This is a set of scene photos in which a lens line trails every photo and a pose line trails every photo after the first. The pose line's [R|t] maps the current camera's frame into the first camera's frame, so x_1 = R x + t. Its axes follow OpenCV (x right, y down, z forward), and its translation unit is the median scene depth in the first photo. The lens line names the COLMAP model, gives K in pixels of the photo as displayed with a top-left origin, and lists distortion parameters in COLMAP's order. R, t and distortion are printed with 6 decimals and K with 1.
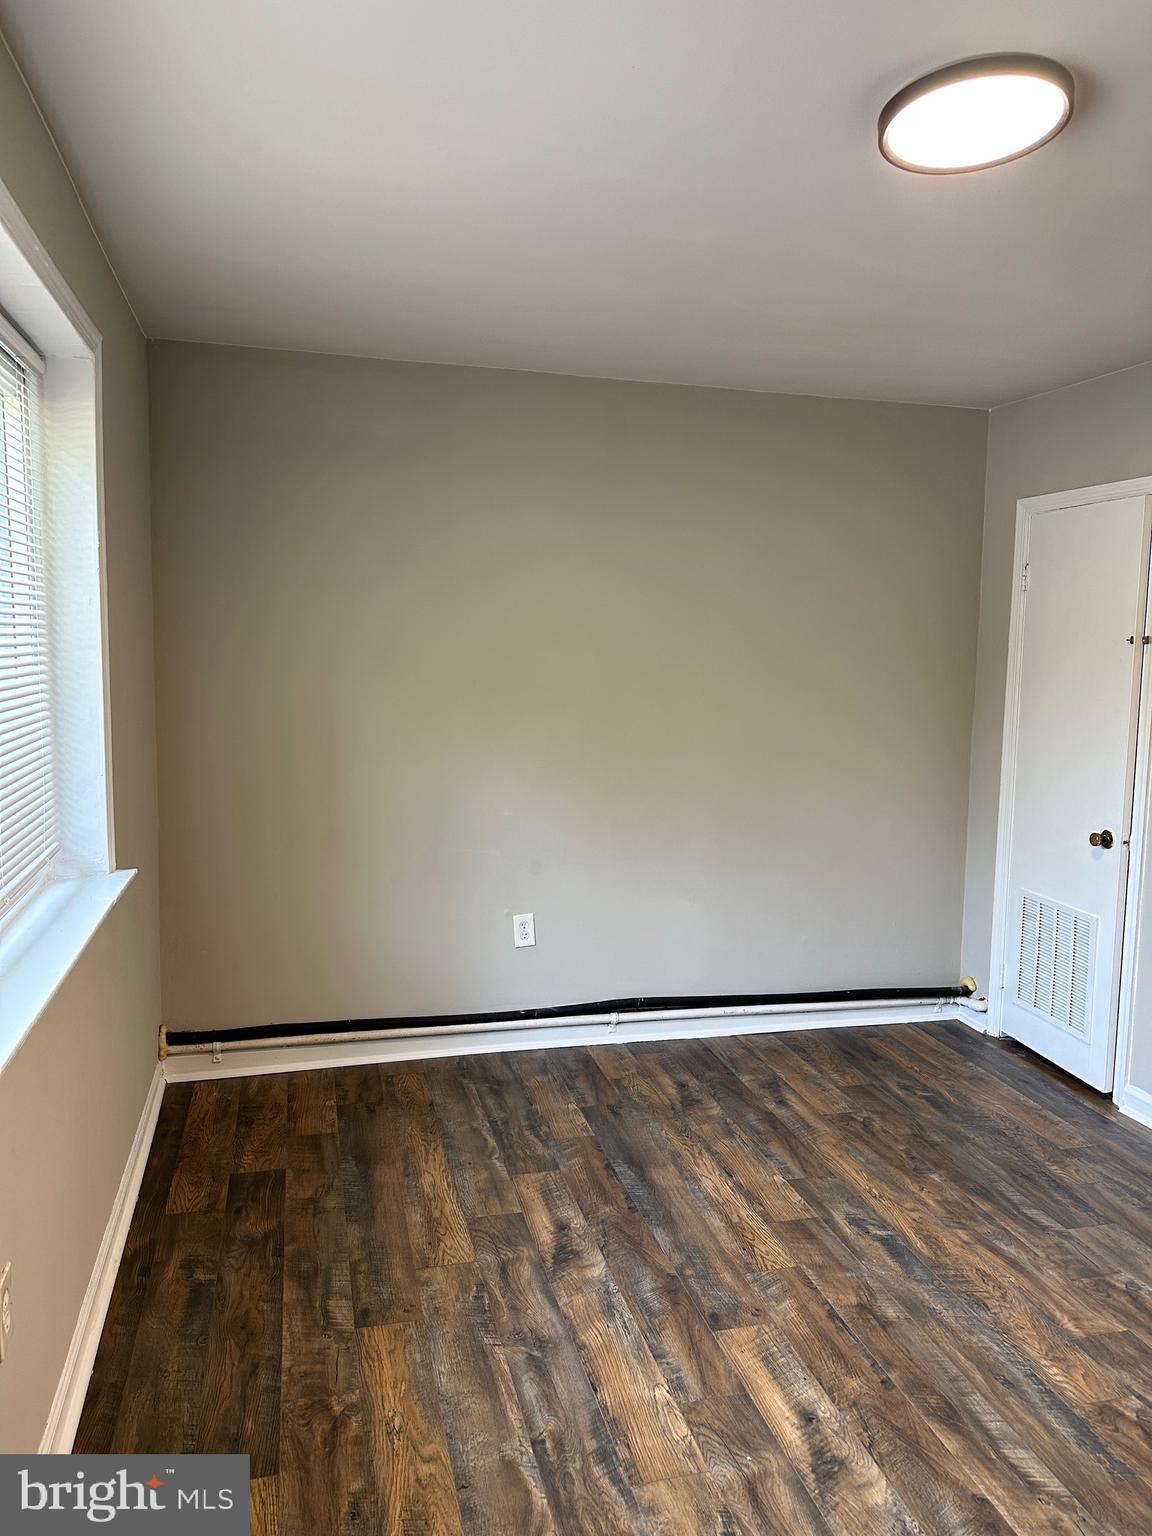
lens RADIAL K [[1086.3, 0, 577.1], [0, 1086.3, 760.2], [0, 0, 1]] dist [0.040070, -0.043393]
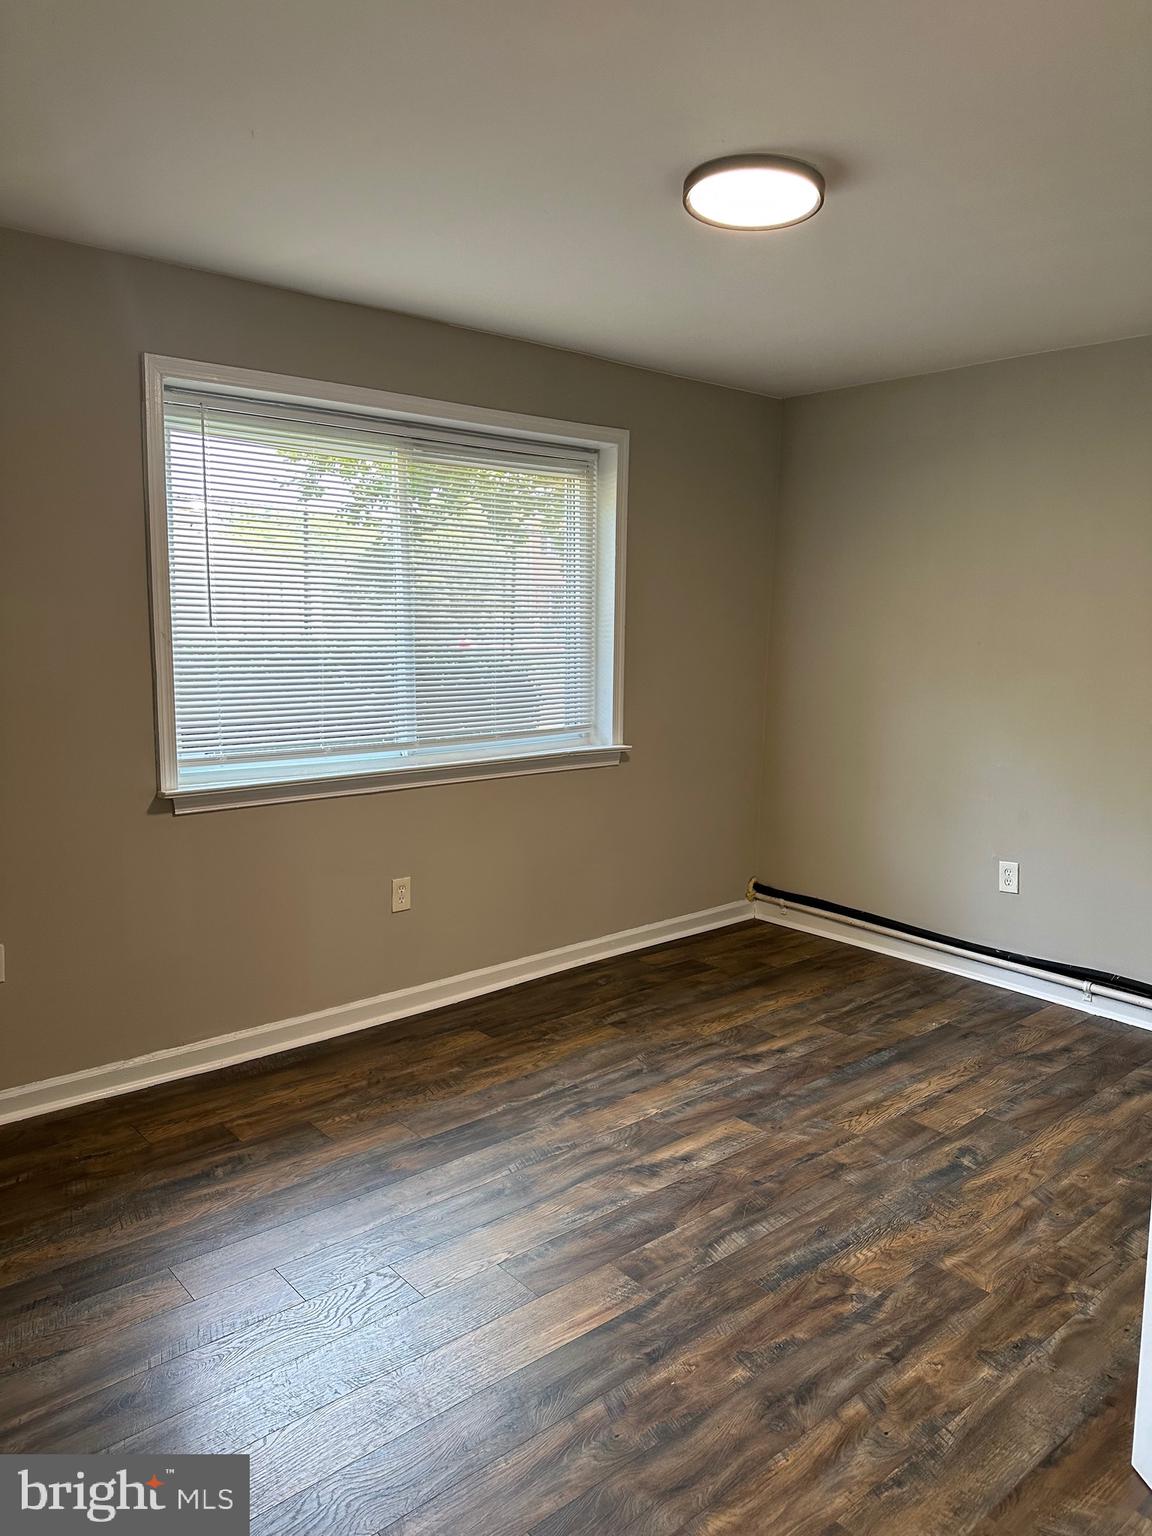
lens RADIAL K [[1086.3, 0, 606.8], [0, 1086.3, 758.8], [0, 0, 1]] dist [0.040070, -0.043393]
pose [[0.456007, 0.107603, -0.883448, 0.972949], [-0.108591, 0.991974, 0.064770, 0.015669], [0.883327, 0.066398, 0.464032, 0.175992]]
